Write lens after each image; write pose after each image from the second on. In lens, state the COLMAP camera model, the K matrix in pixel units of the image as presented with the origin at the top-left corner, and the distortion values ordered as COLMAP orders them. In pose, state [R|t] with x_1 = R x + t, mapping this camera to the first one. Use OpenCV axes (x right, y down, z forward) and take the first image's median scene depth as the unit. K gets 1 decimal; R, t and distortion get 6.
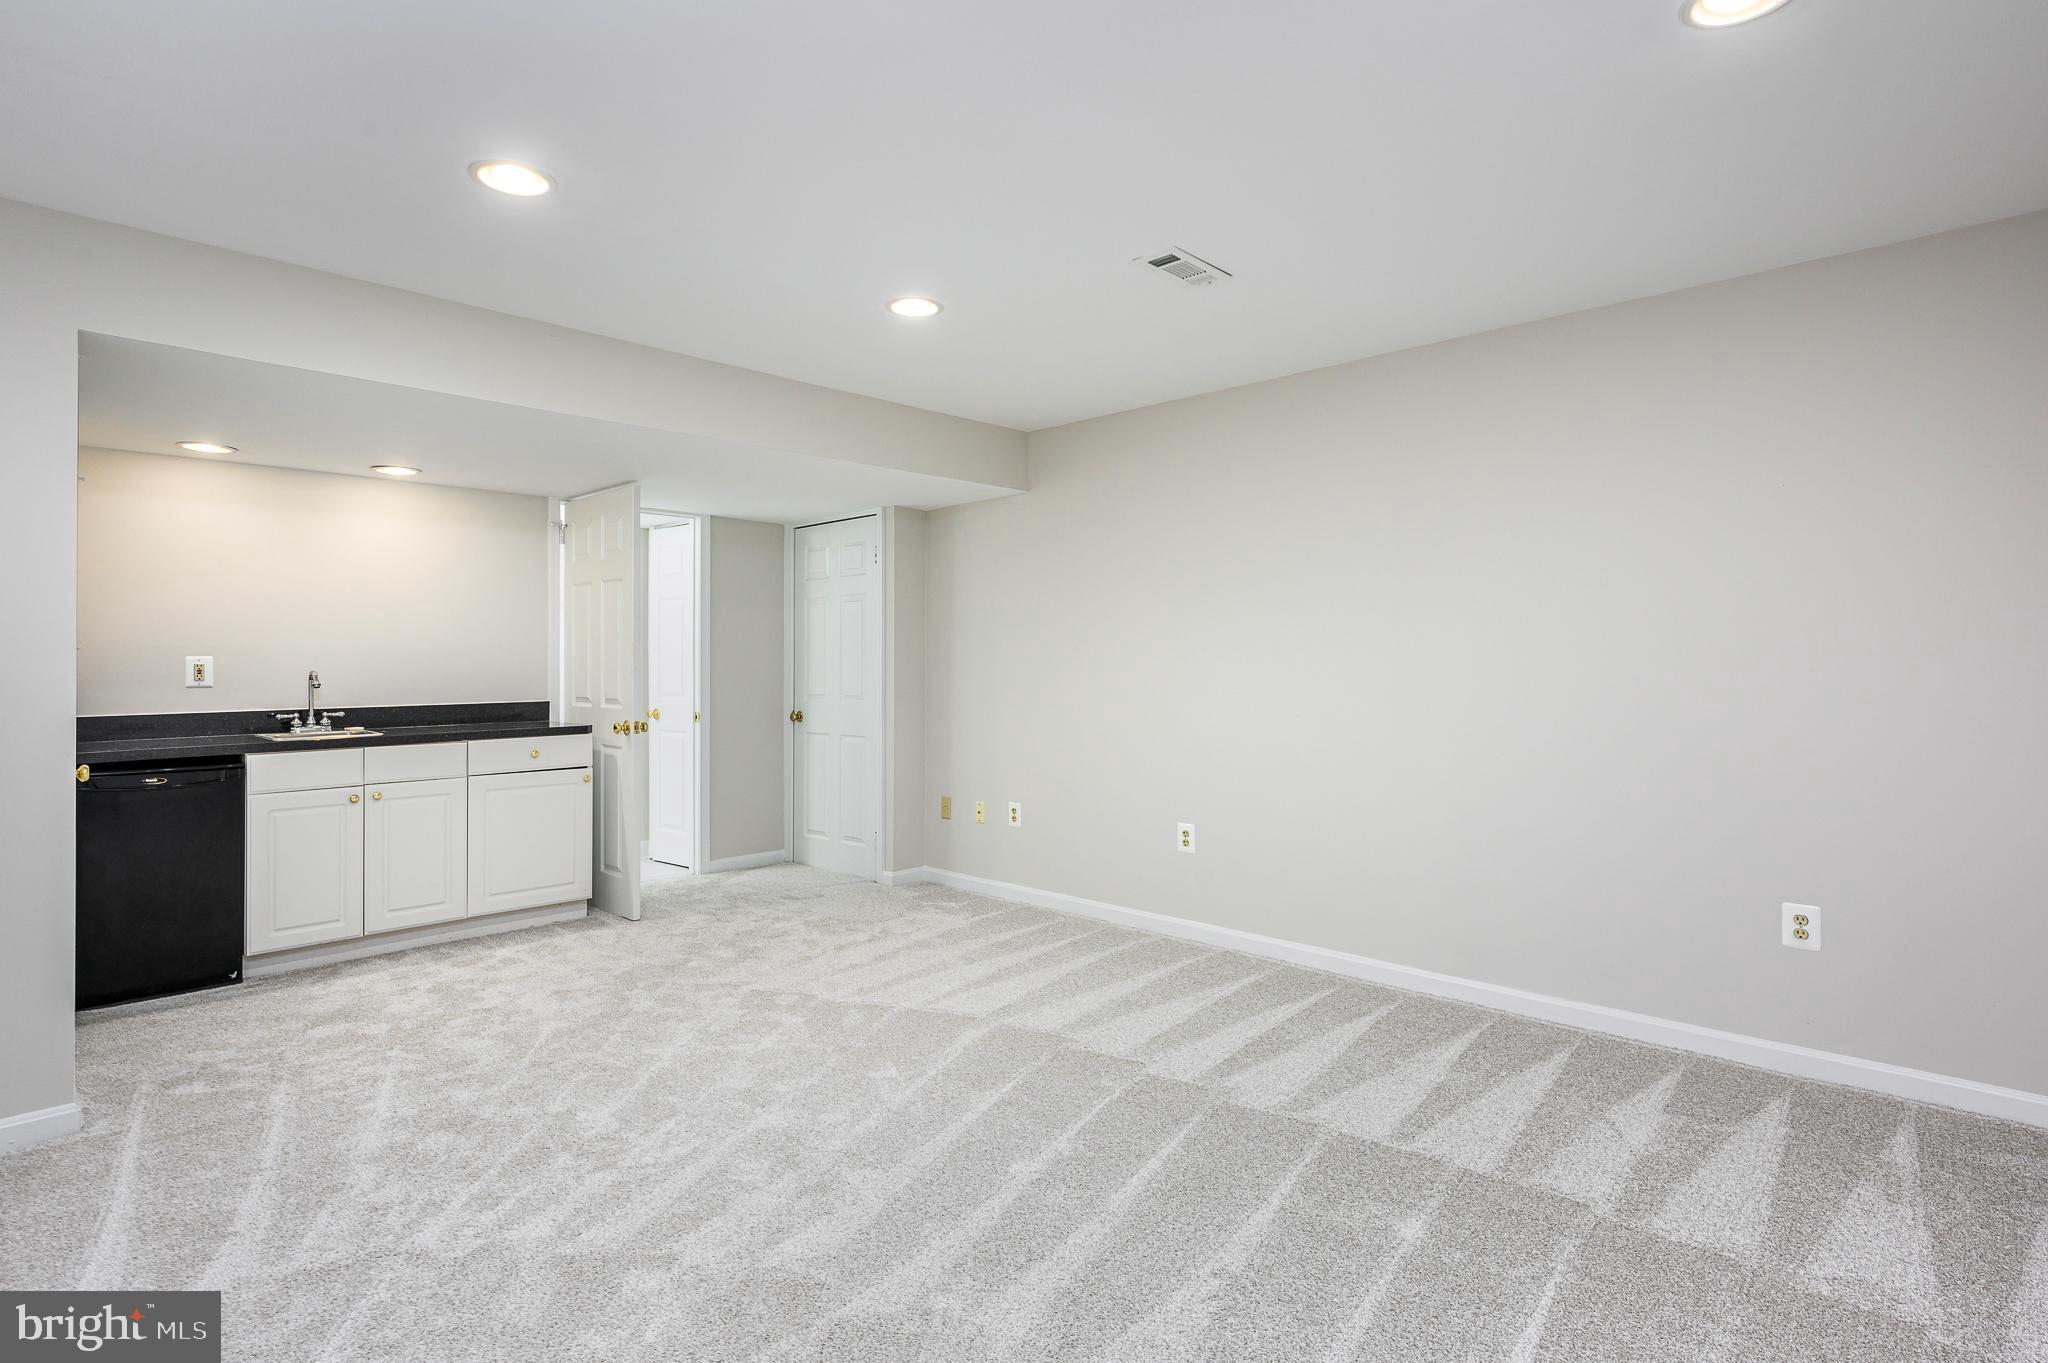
lens RADIAL K [[1040.1, 0, 1026.3], [0, 1040.1, 658.2], [0, 0, 1]] dist [-0.001369, -0.000532]
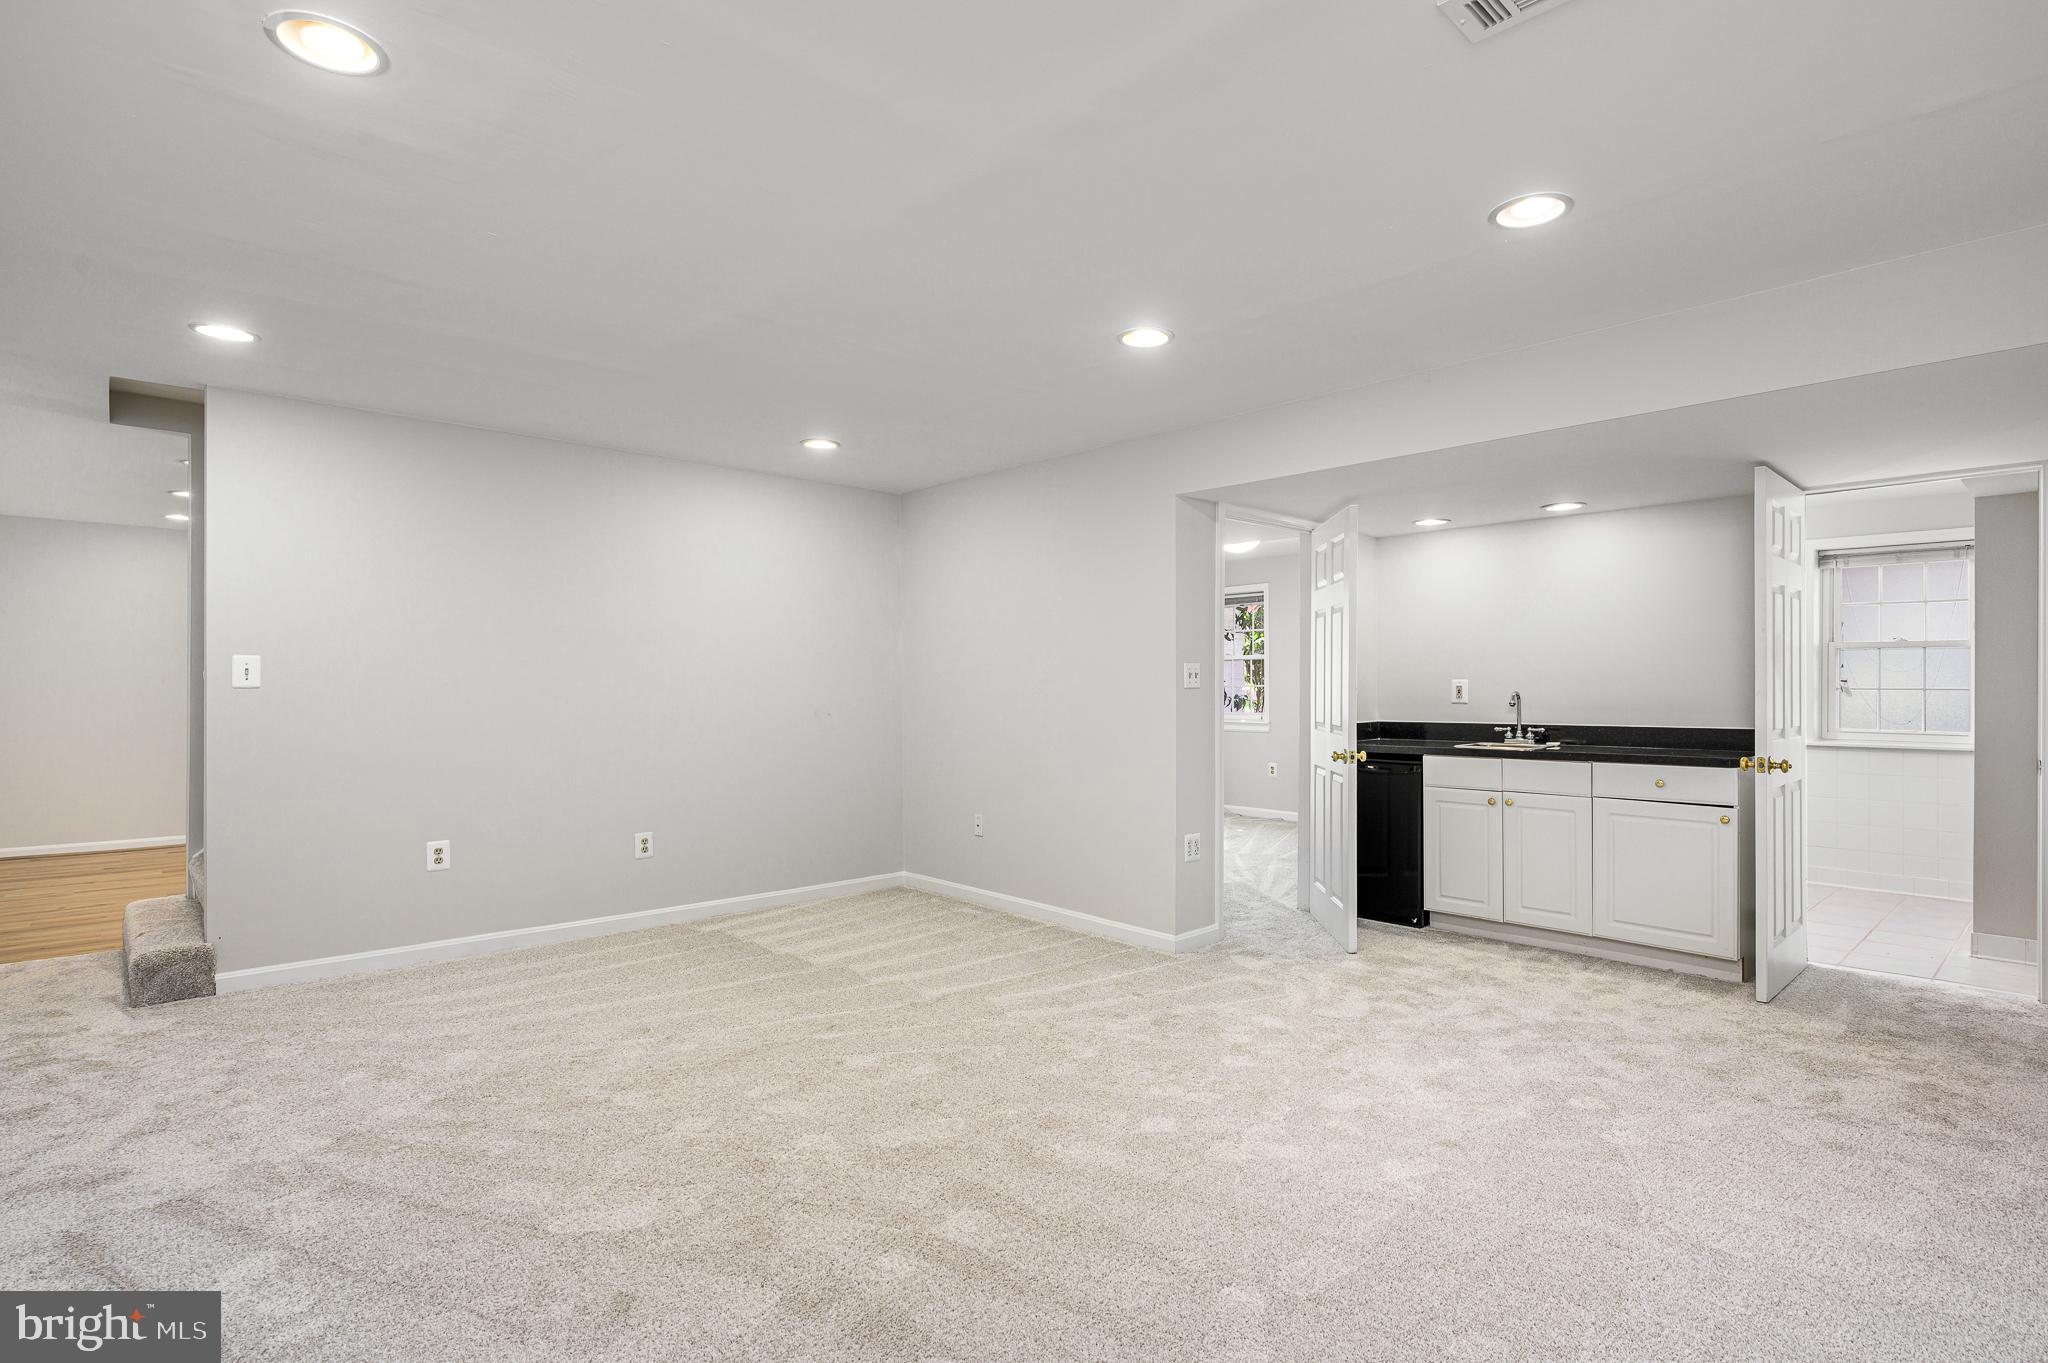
lens RADIAL K [[1020.1, 0, 1031.5], [0, 1020.1, 690.4], [0, 0, 1]] dist [-0.000544, -0.000367]
pose [[-0.068244, 0.007292, -0.997642, 0.518641], [0.007941, 0.999946, 0.006765, -0.001306], [0.997637, -0.007461, -0.068298, 0.555032]]
